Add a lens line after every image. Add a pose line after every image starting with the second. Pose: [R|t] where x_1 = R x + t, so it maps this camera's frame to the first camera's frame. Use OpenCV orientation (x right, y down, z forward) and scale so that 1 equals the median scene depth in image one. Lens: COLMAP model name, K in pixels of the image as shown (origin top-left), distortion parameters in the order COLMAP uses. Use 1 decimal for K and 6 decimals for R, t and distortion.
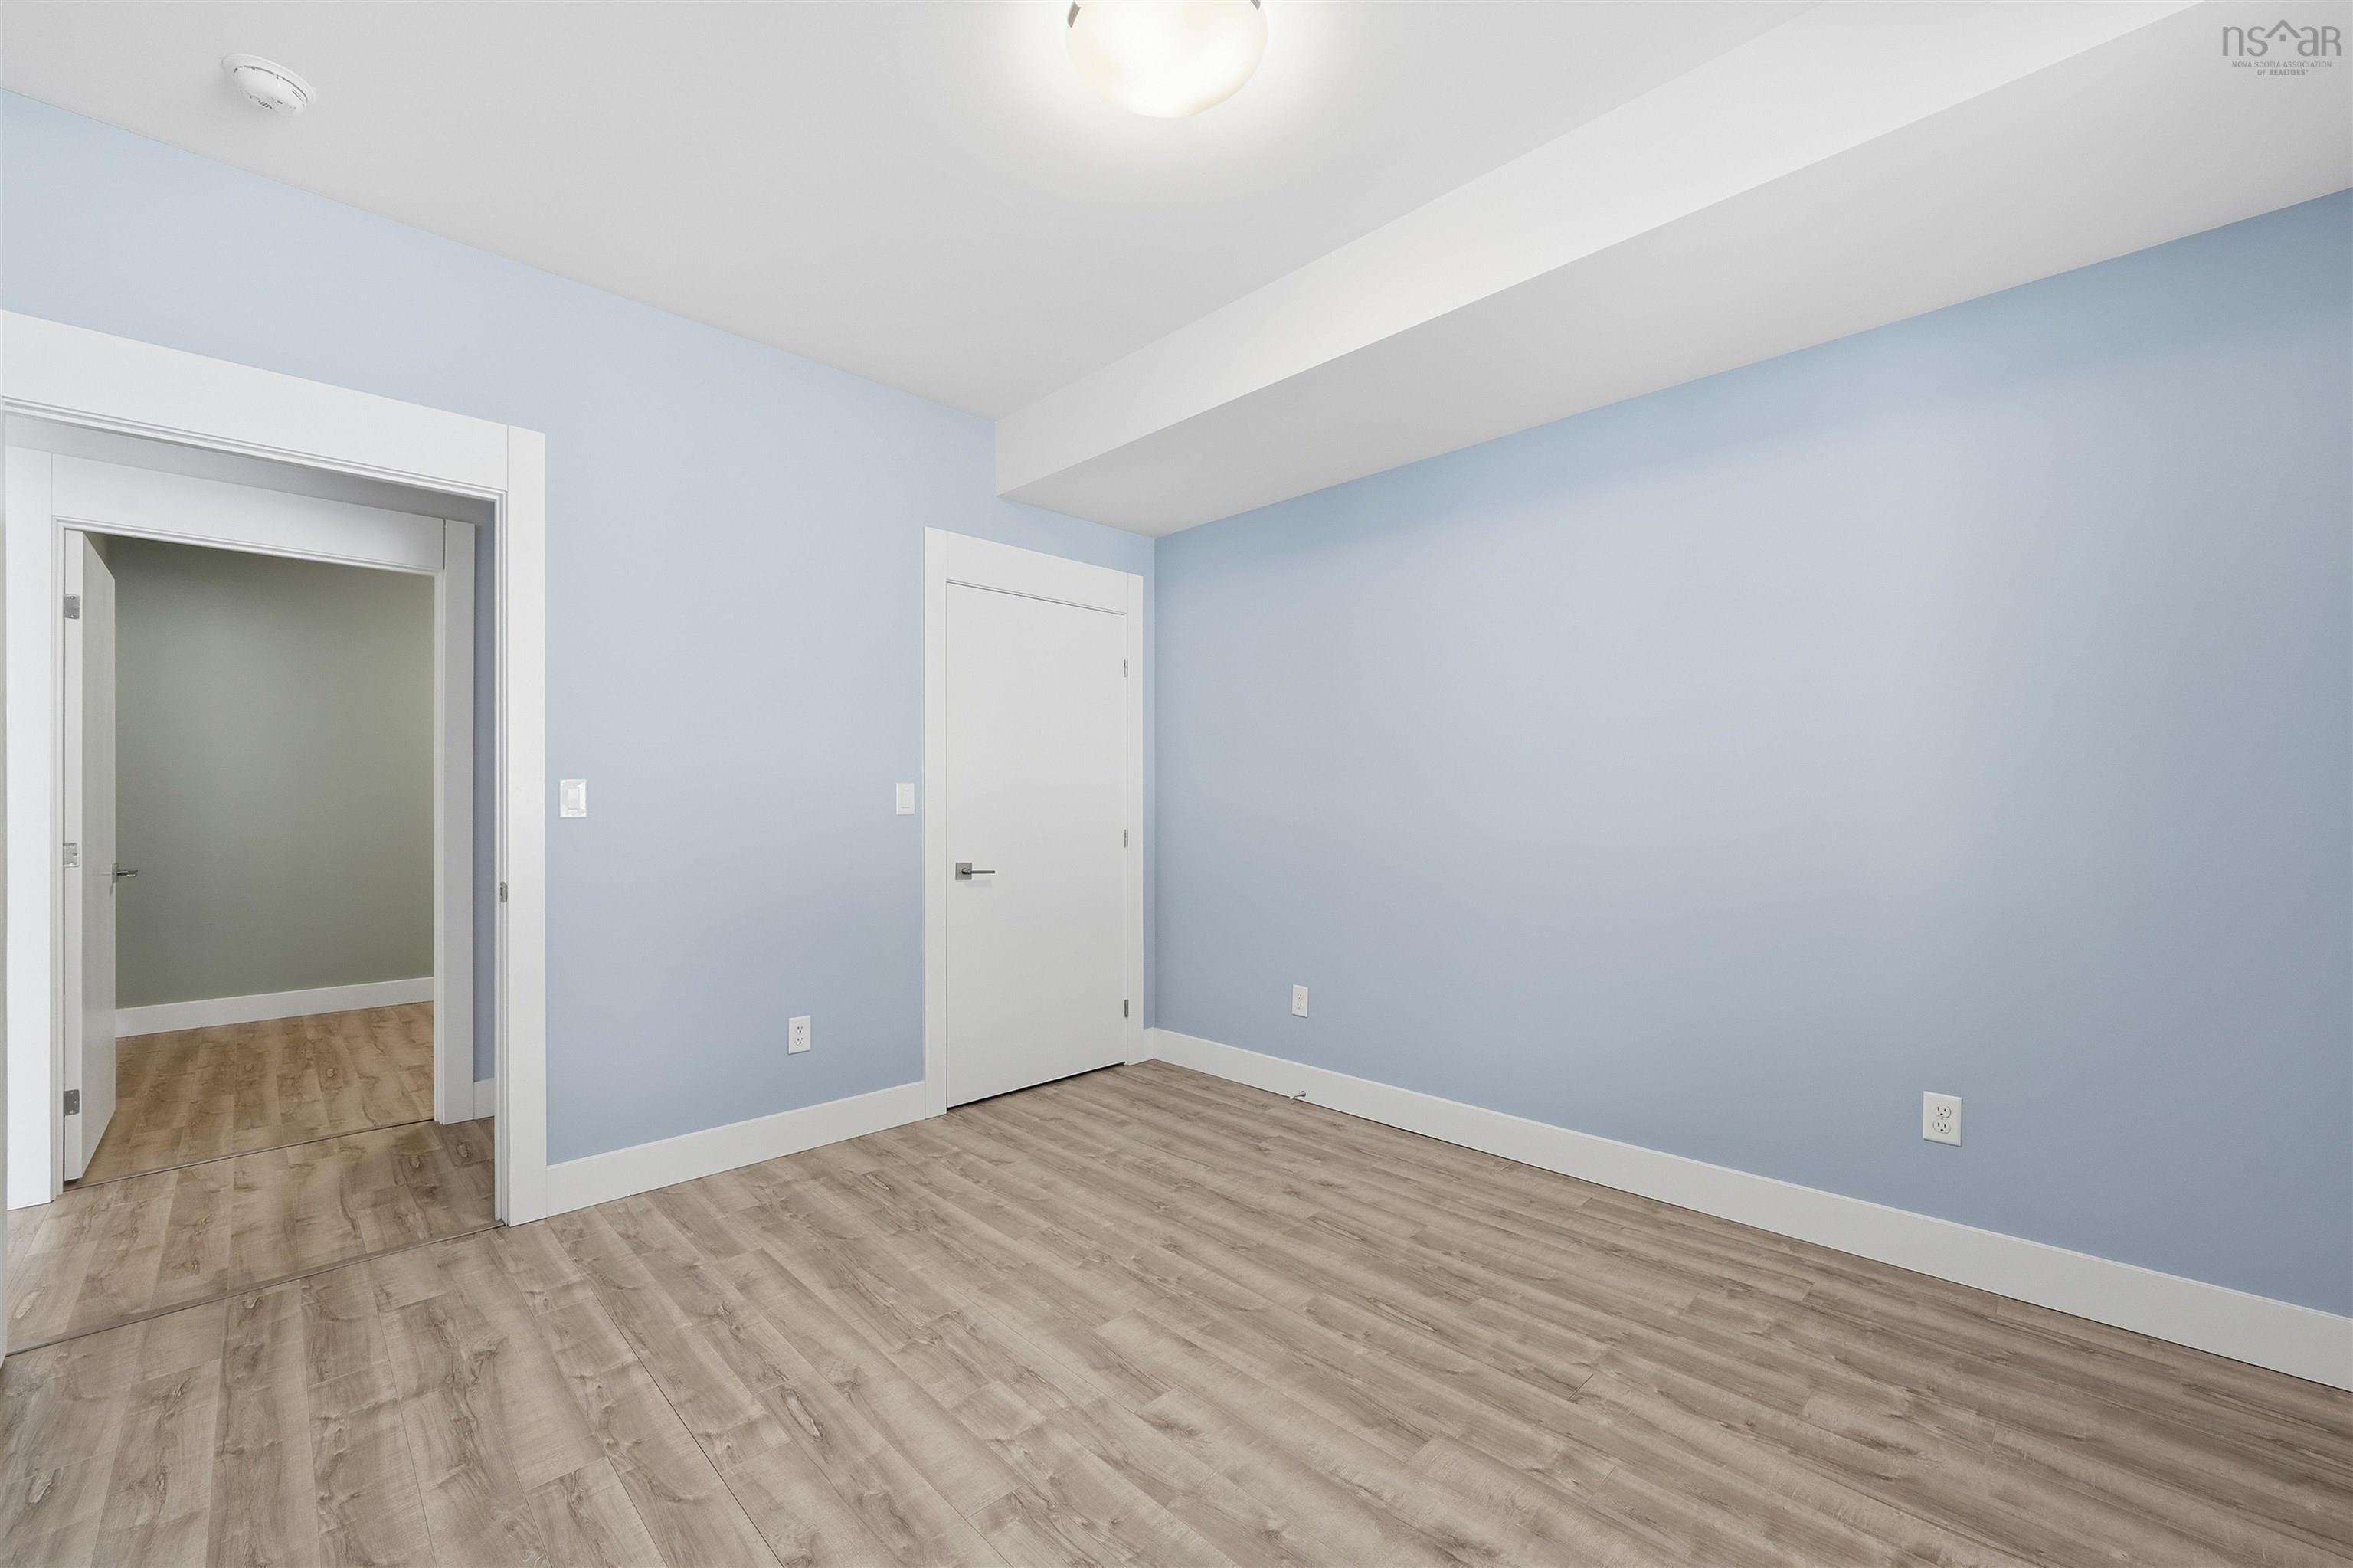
lens RADIAL K [[929.4, 0, 1184.8], [0, 929.4, 793.2], [0, 0, 1]] dist [0.000284, -0.000165]
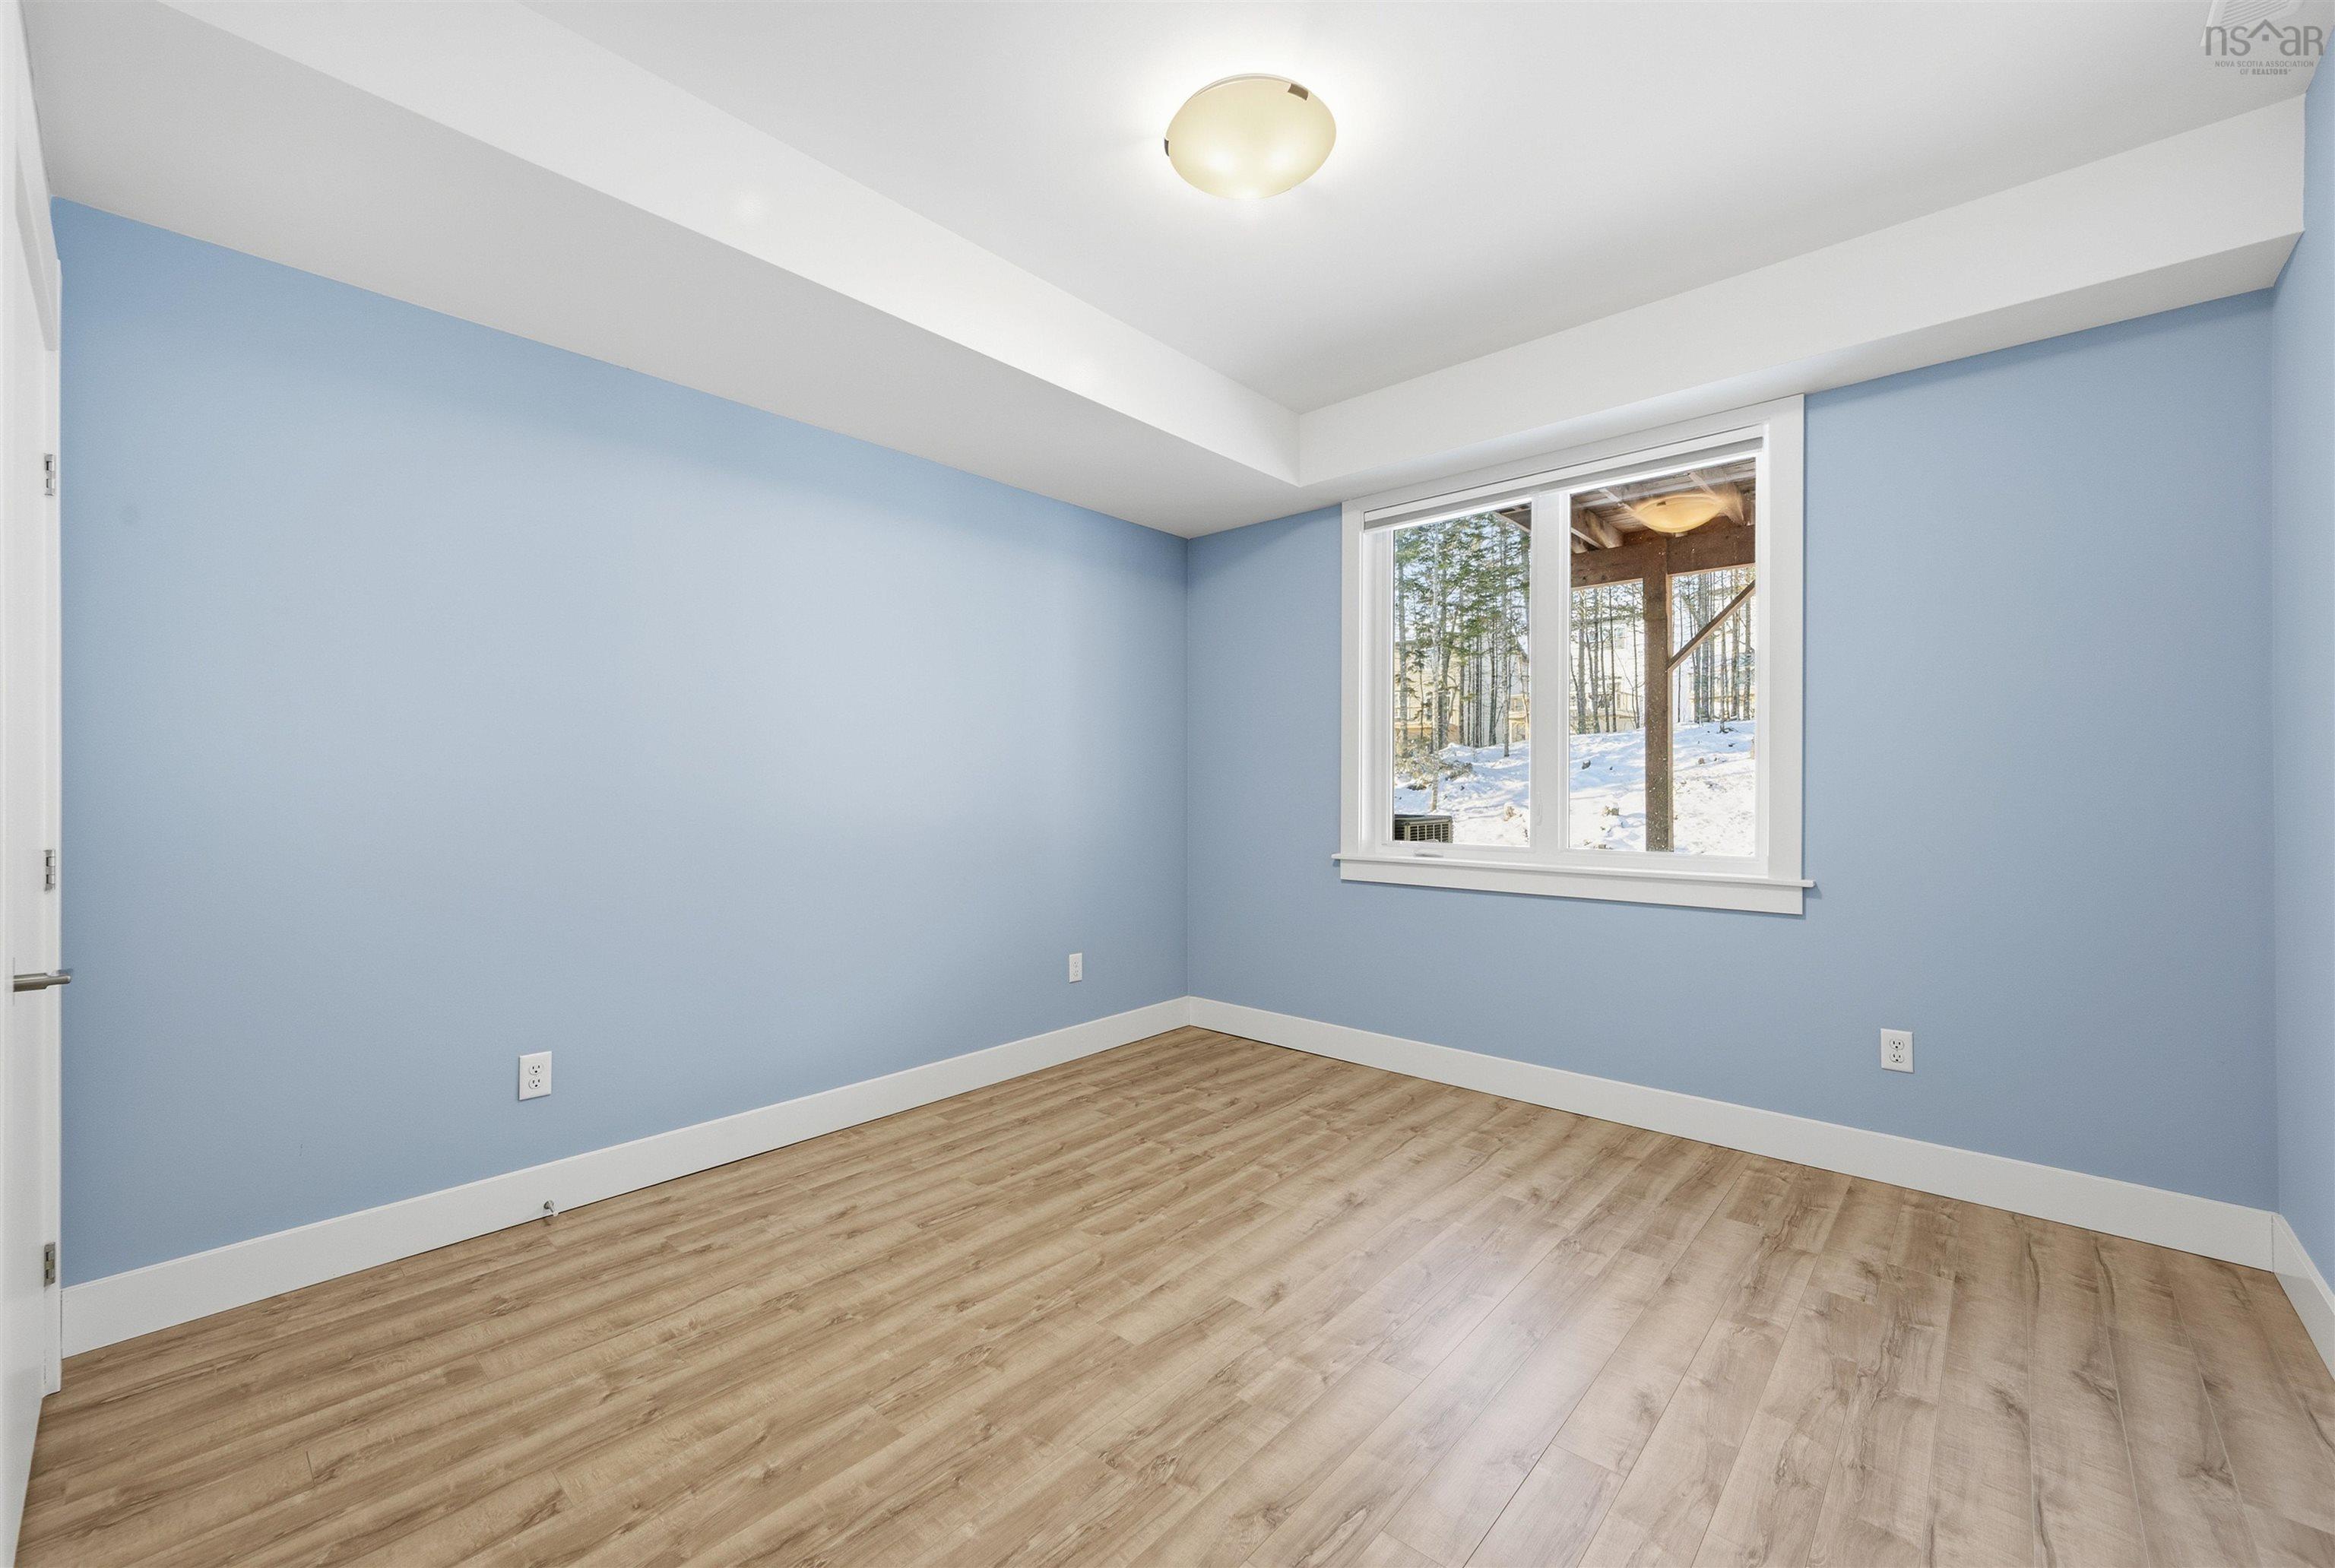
lens RADIAL K [[922.2, 0, 1171.3], [0, 922.2, 785.4], [0, 0, 1]] dist [0.000284, -0.000165]
pose [[-0.047304, 0.002979, 0.998876, -0.928295], [-0.010119, 0.999943, -0.003462, 0.013201], [-0.998829, -0.010272, -0.047271, 0.912573]]
